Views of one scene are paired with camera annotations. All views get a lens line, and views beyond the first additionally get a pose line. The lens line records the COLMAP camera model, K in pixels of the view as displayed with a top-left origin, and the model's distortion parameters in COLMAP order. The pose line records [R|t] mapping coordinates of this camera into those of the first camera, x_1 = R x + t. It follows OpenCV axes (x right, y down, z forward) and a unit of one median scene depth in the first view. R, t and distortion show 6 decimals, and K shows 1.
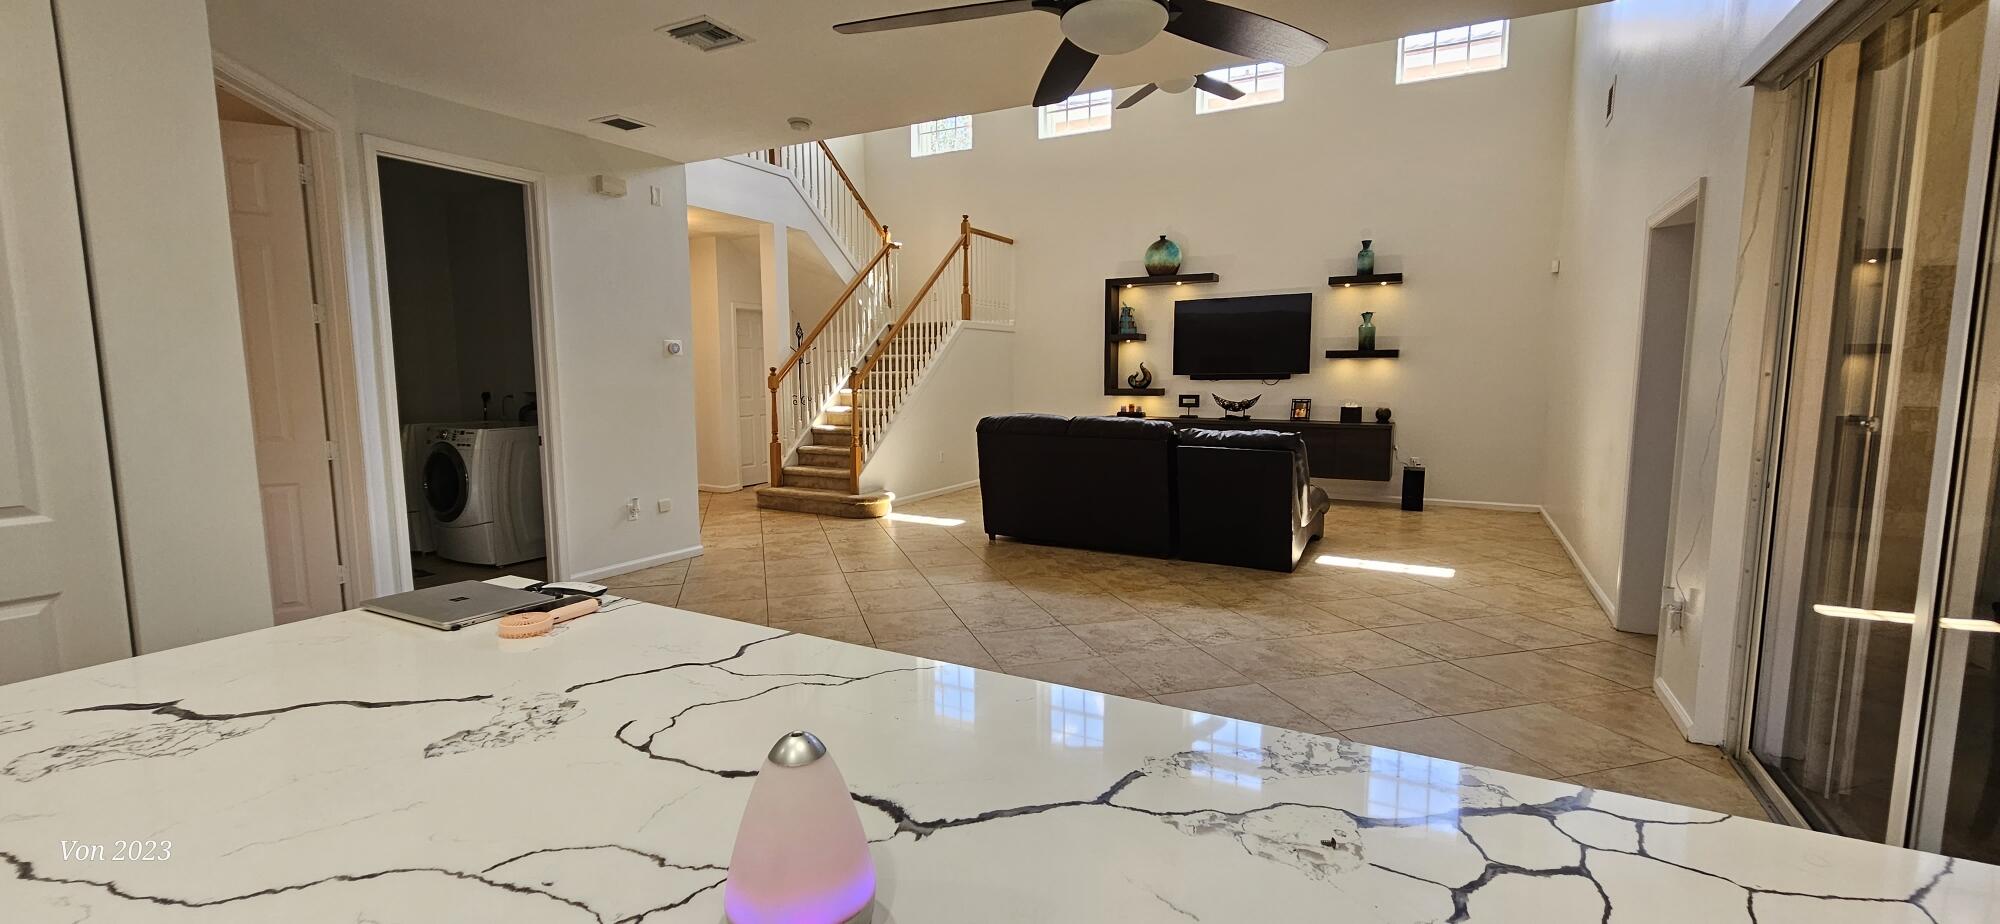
lens RADIAL K [[821.3, 0, 1005.2], [0, 821.3, 464.3], [0, 0, 1]] dist [-0.002718, 0.000046]
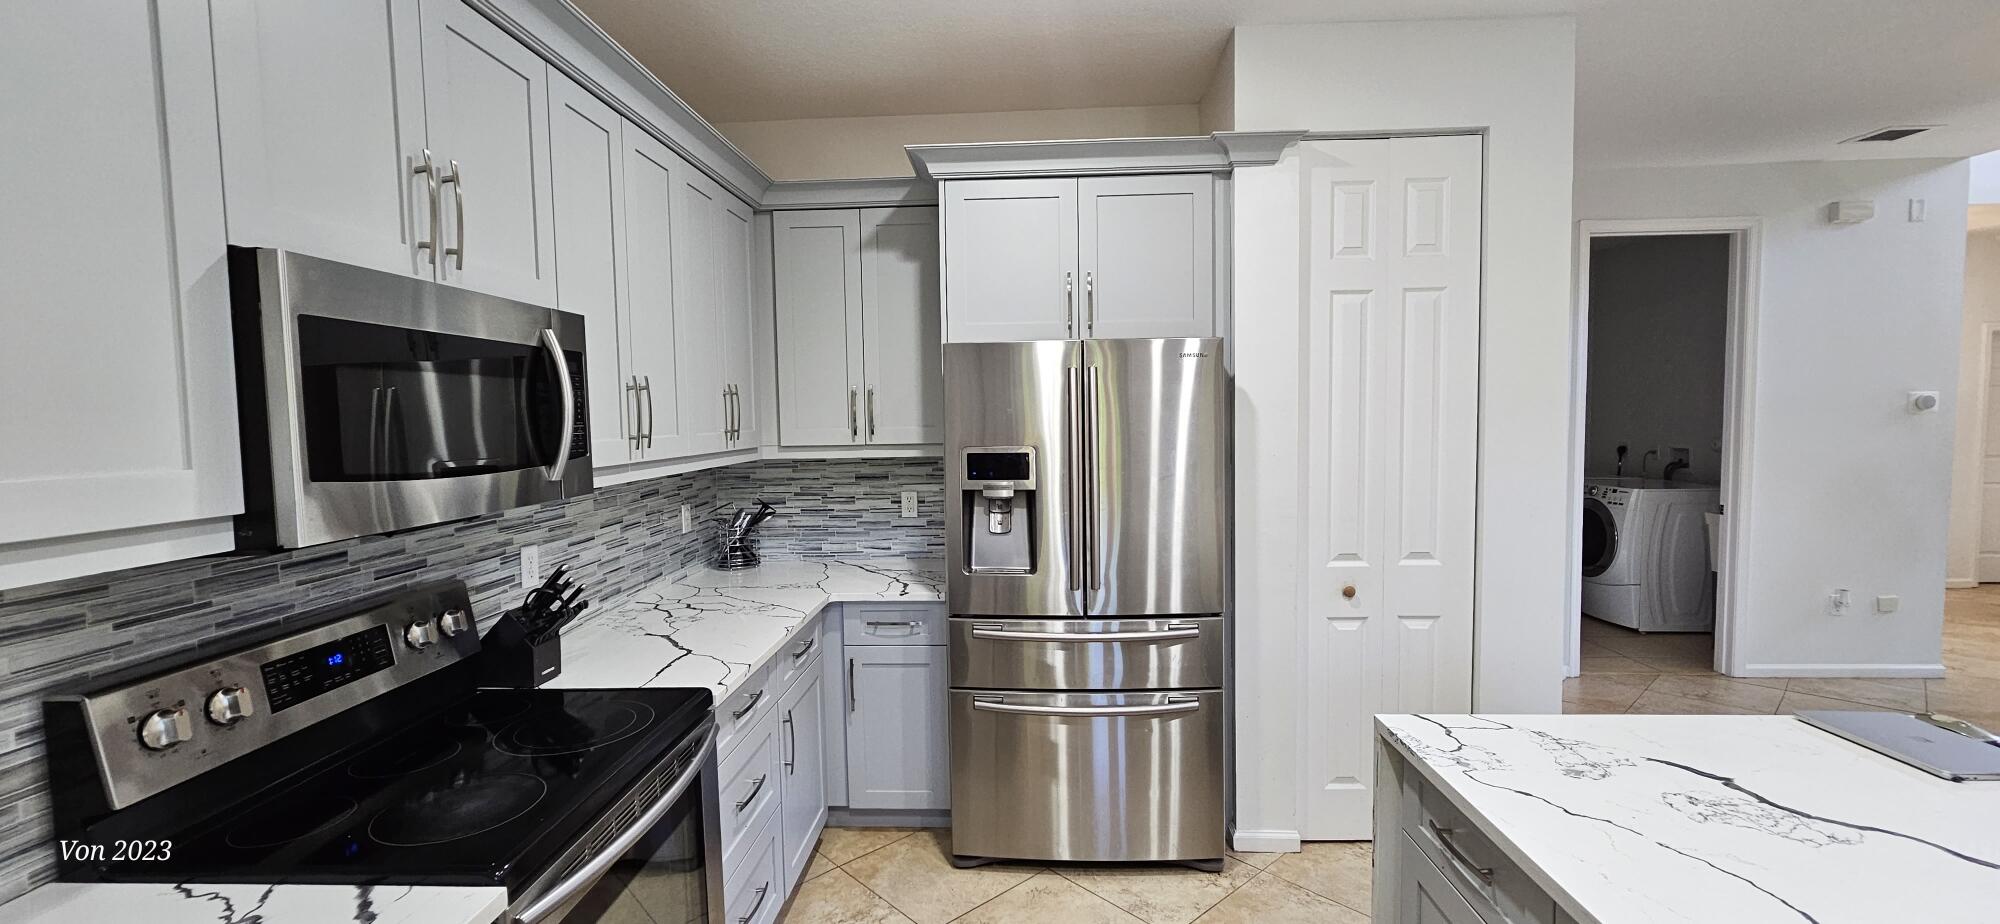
lens RADIAL K [[821.3, 0, 997.8], [0, 821.3, 466.8], [0, 0, 1]] dist [-0.002718, 0.000046]
pose [[0.417369, 0.050900, -0.907311, -0.076024], [-0.086111, 0.996153, 0.016272, -0.021140], [0.904648, 0.071338, 0.420146, -0.112448]]
